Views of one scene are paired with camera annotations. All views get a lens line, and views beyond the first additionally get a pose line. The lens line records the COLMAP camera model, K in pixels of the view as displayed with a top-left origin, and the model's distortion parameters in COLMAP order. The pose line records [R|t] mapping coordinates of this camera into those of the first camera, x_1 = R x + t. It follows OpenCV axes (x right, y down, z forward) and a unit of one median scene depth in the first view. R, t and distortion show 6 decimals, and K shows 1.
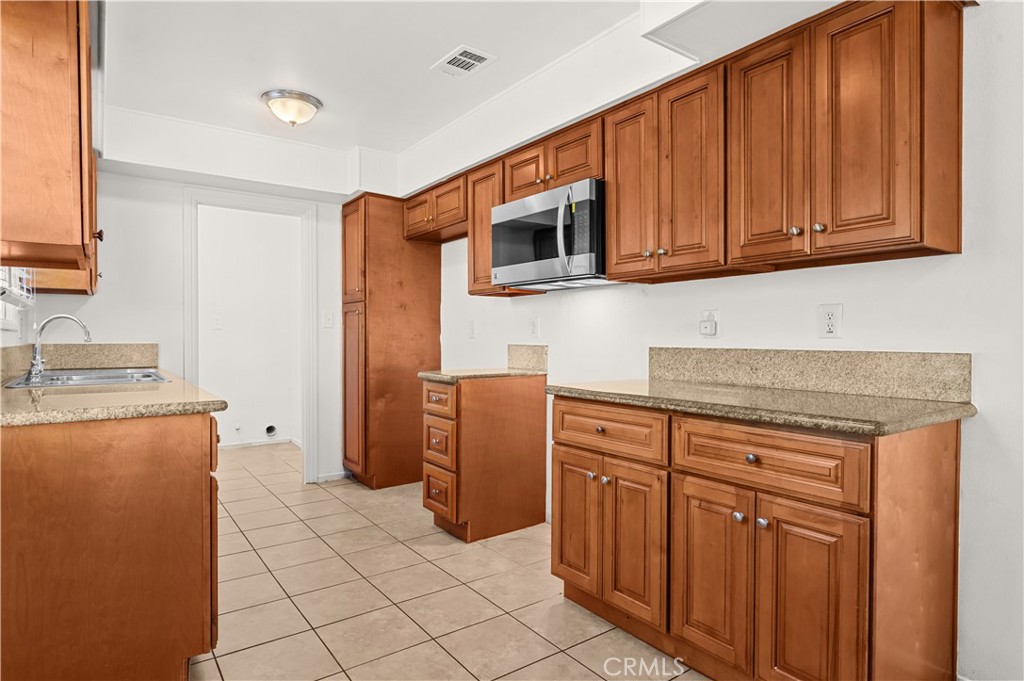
lens RADIAL K [[575.0, 0, 511.6], [0, 575.0, 342.3], [0, 0, 1]] dist [0.001277, -0.001853]
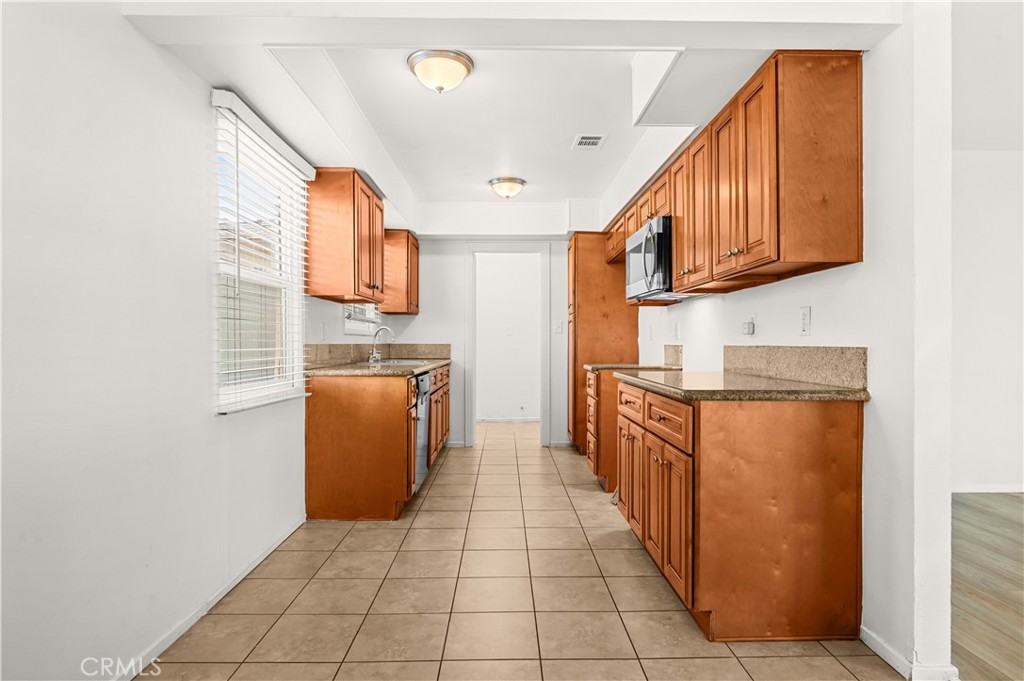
lens RADIAL K [[555.3, 0, 511.4], [0, 555.3, 343.1], [0, 0, 1]] dist [-0.003501, -0.000331]
pose [[0.817735, 0.001043, -0.575594, 0.481653], [-0.007135, 0.999940, -0.008325, 0.014646], [0.575551, 0.010914, 0.817693, -0.186085]]
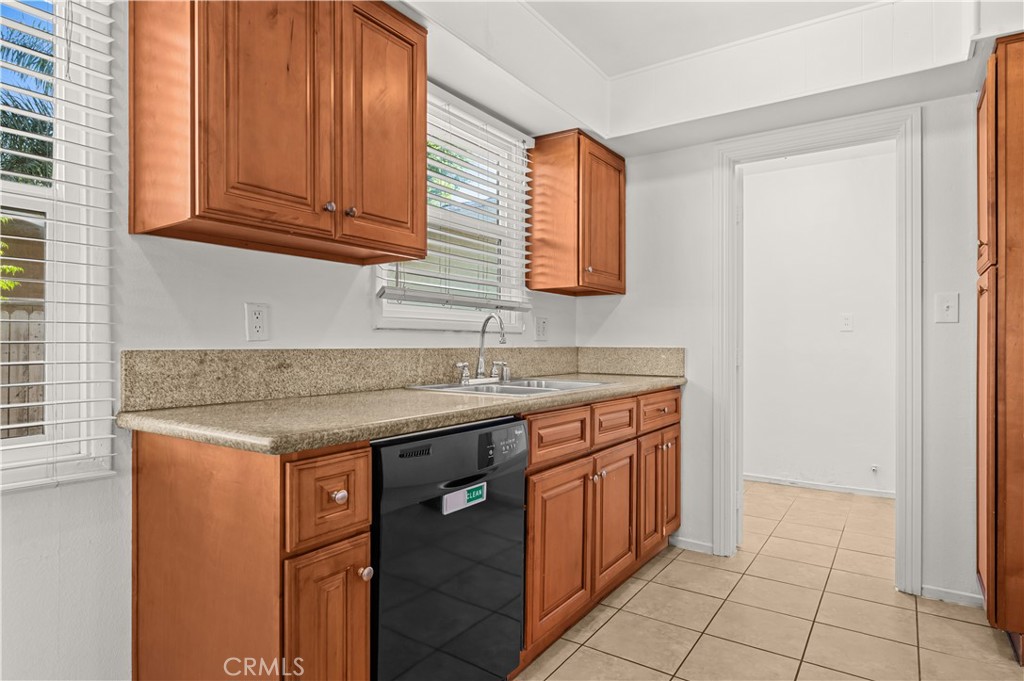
lens RADIAL K [[575.0, 0, 511.6], [0, 575.0, 342.3], [0, 0, 1]] dist [0.001277, -0.001853]
pose [[0.338418, 0.000075, -0.940996, 0.081255], [-0.013450, 0.999898, -0.004757, 0.001927], [0.940900, 0.014267, 0.338384, 0.590554]]
